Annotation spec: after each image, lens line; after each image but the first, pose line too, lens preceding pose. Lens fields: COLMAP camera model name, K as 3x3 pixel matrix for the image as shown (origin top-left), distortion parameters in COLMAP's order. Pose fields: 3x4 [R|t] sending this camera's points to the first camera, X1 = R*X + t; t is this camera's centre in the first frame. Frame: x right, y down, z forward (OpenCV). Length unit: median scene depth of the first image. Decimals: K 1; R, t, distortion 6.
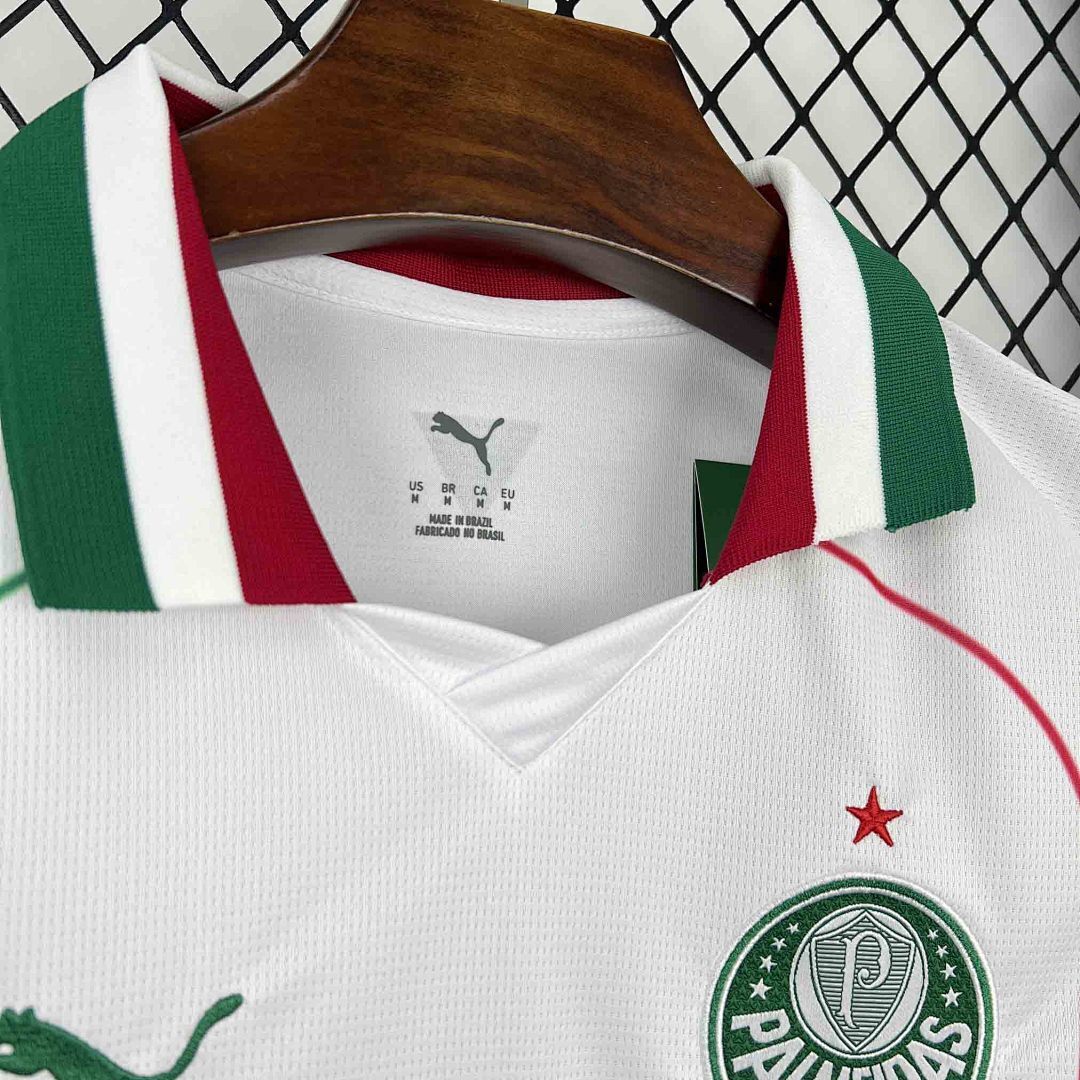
lens RADIAL K [[1003.2, 0, 532.9], [0, 1003.2, 537.4], [0, 0, 1]] dist [0.013840, 0.000000]
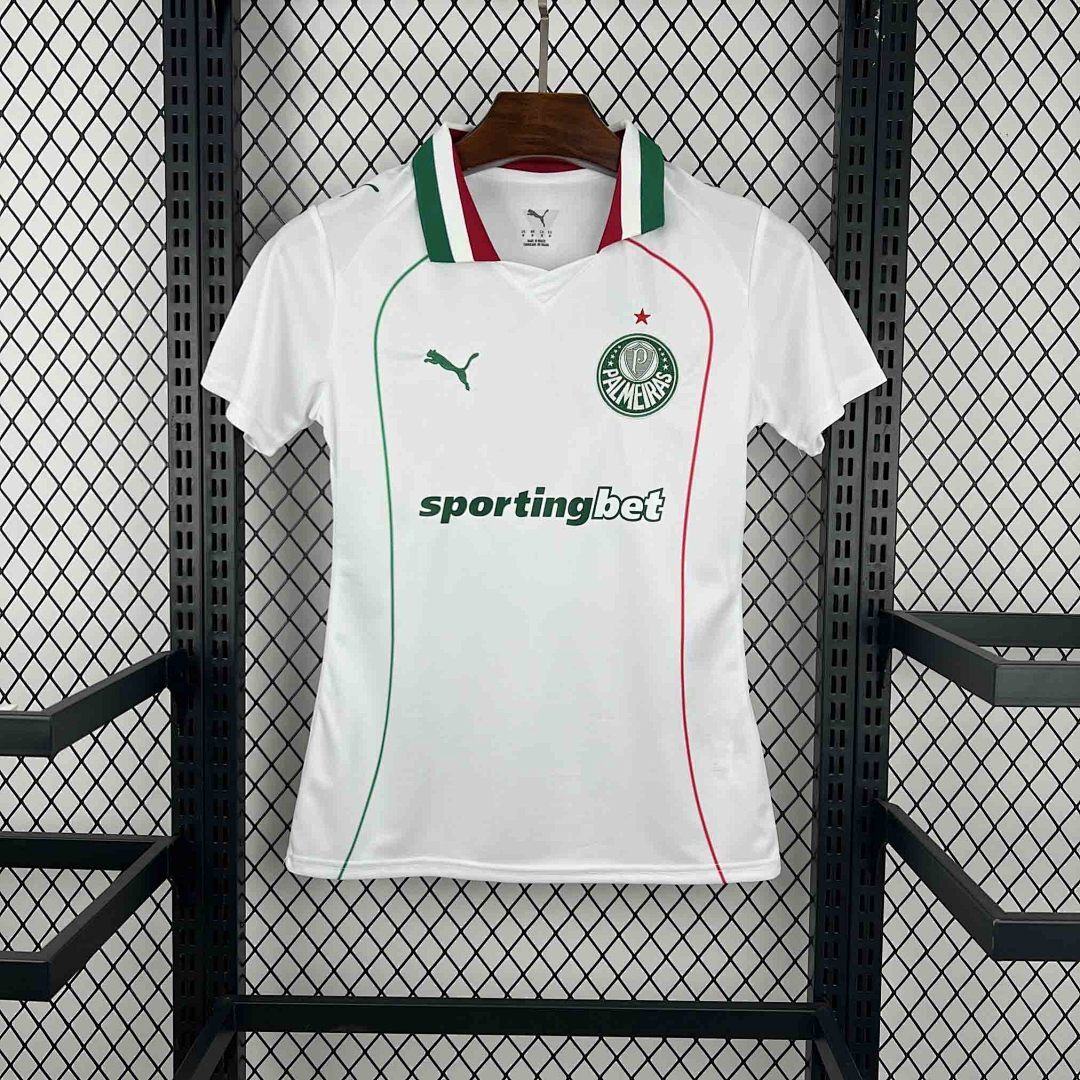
lens RADIAL K [[1003.2, 0, 548.1], [0, 1003.2, 543.1], [0, 0, 1]] dist [0.013840, 0.000000]
pose [[0.950320, 0.023796, -0.310363, 1.179130], [0.042392, 0.977890, 0.204780, 0.325383], [0.308374, -0.207764, 0.928299, -2.686258]]
